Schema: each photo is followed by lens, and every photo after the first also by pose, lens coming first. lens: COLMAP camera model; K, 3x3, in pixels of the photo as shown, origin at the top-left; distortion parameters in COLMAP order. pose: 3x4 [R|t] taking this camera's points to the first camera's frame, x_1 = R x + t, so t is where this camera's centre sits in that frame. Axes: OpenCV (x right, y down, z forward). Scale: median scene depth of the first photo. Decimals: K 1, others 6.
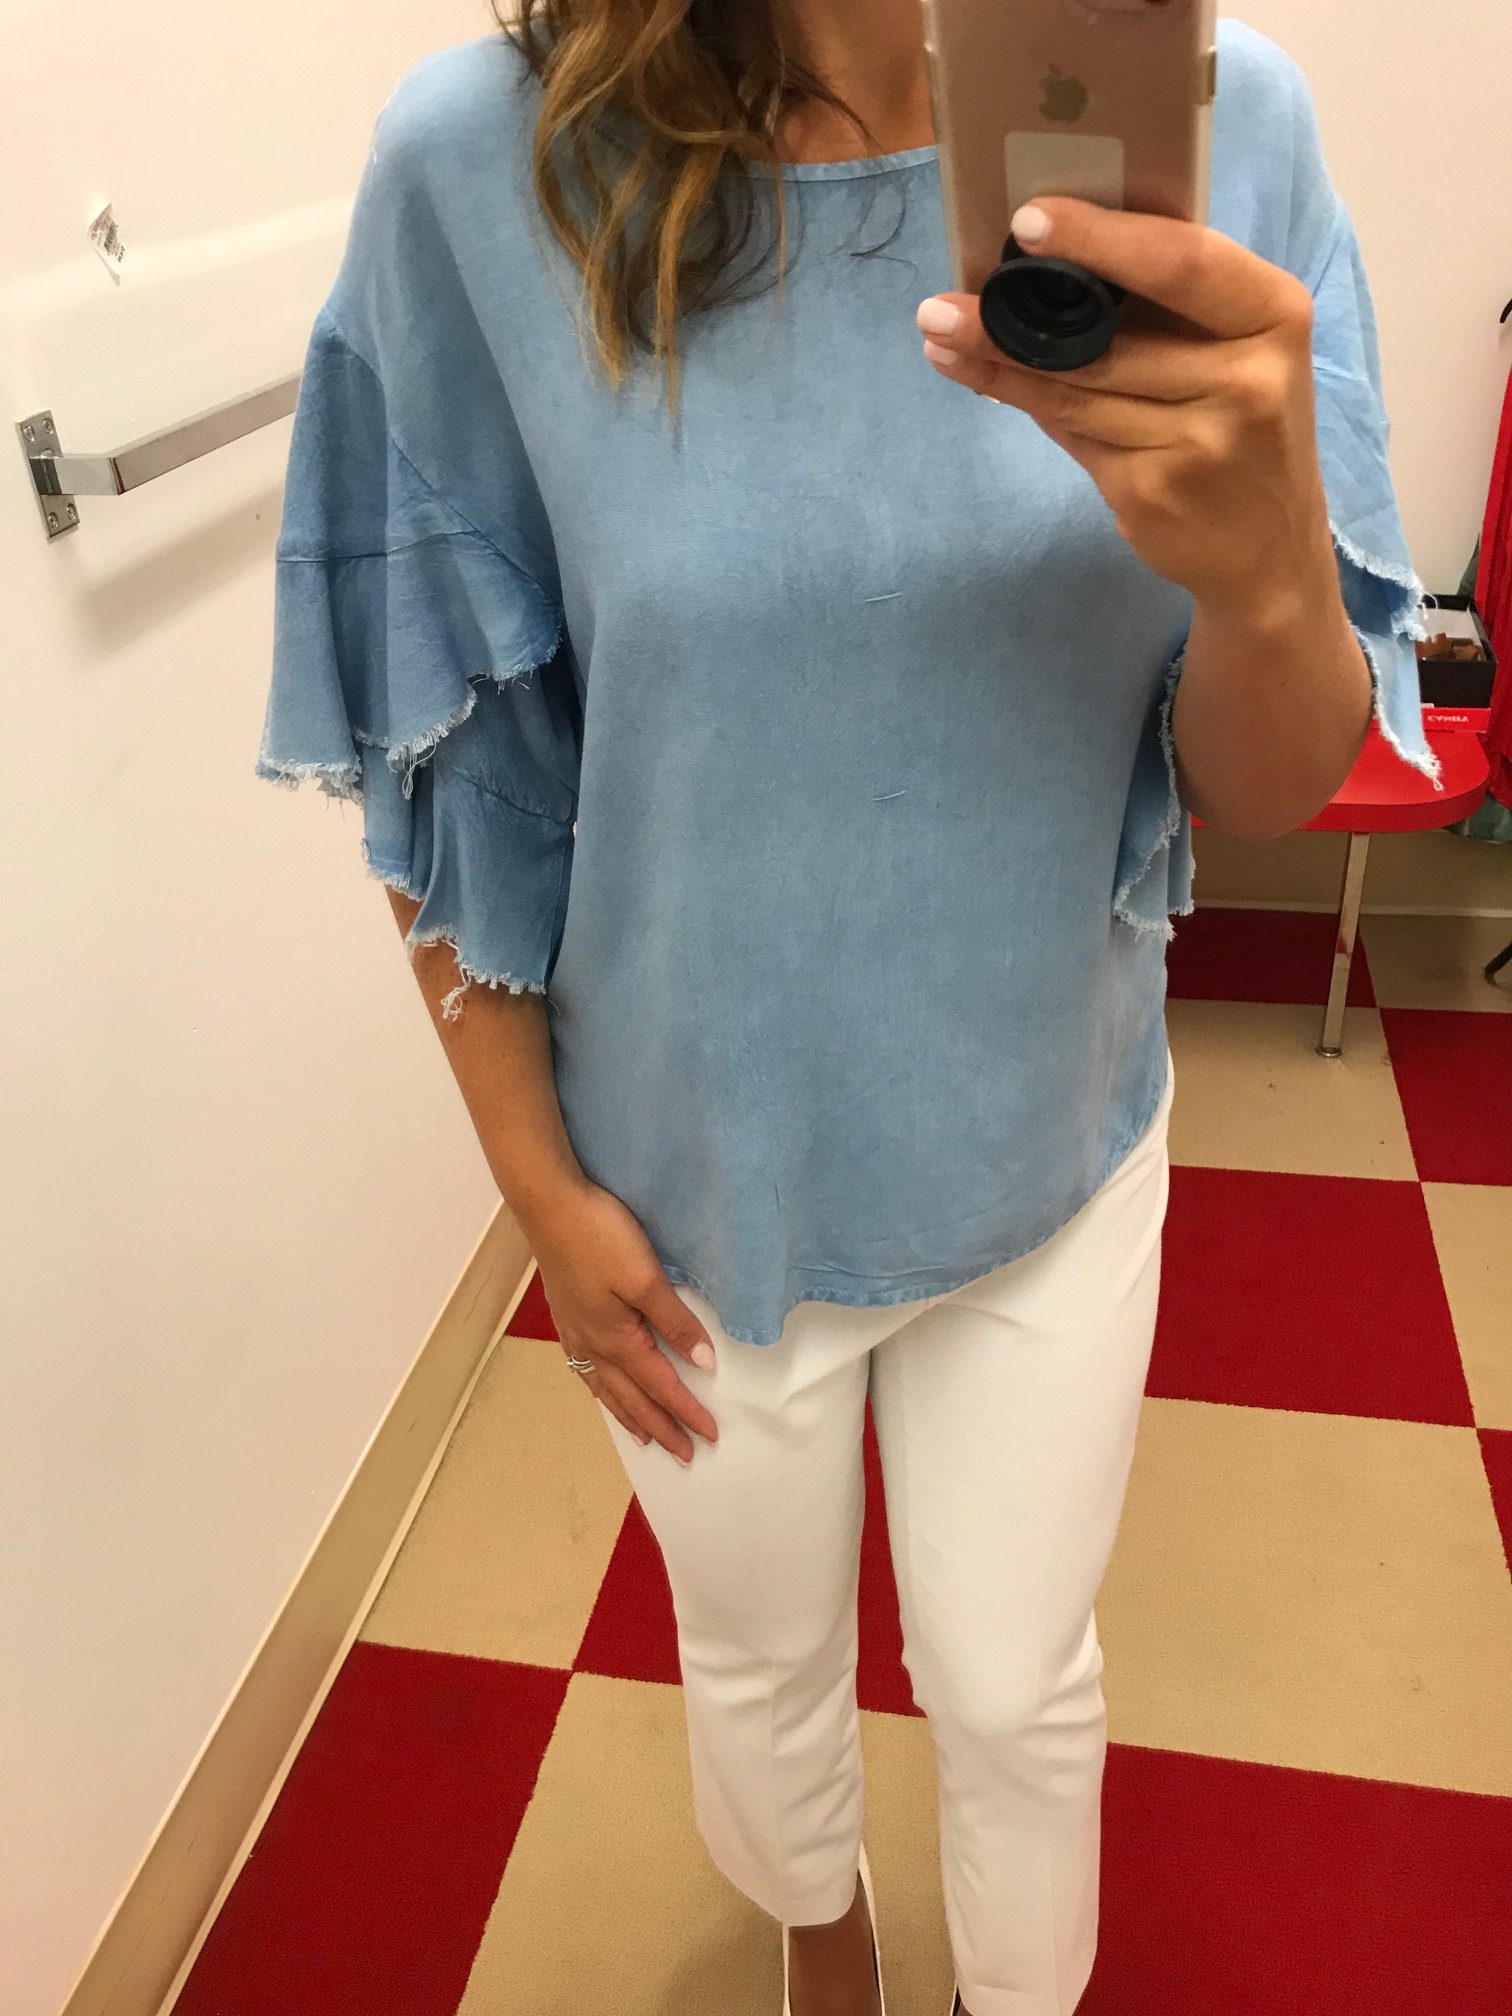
lens RADIAL K [[1733.3, 0, 753.1], [0, 1733.3, 1005.7], [0, 0, 1]] dist [0.006709, 0.216964]
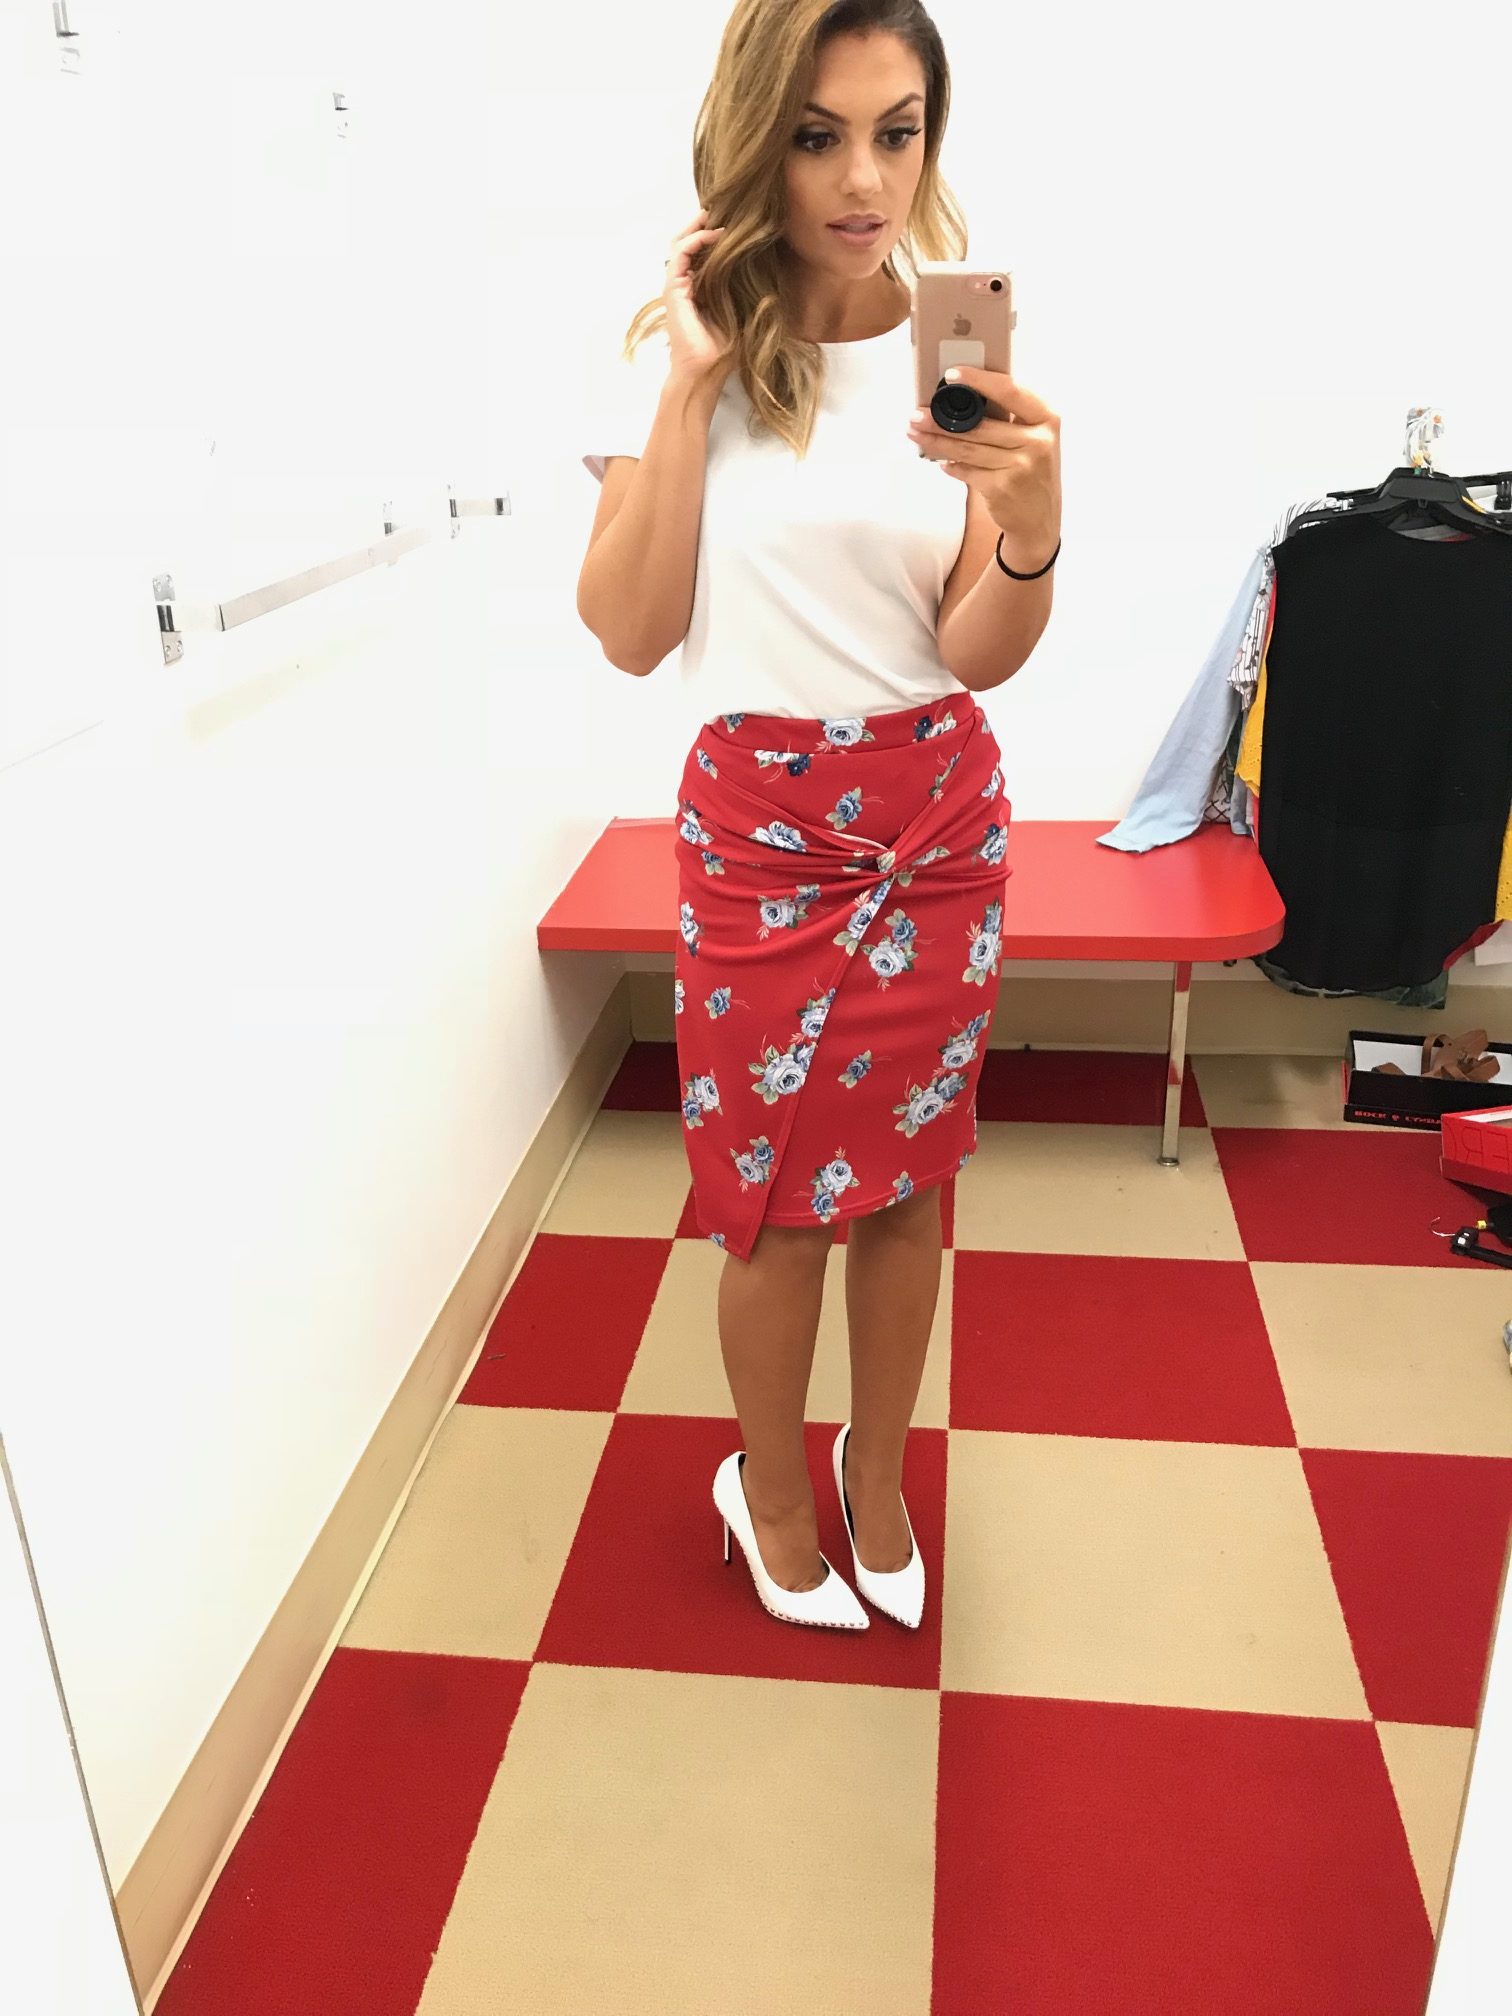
lens RADIAL K [[1637.8, 0, 756.0], [0, 1637.8, 1008.0], [0, 0, 1]] dist [0.154842, 0.003458]
pose [[0.997541, -0.002829, 0.070032, -0.033006], [0.010877, 0.993329, -0.114799, 0.082858], [-0.069240, 0.115278, 0.990917, -0.143864]]
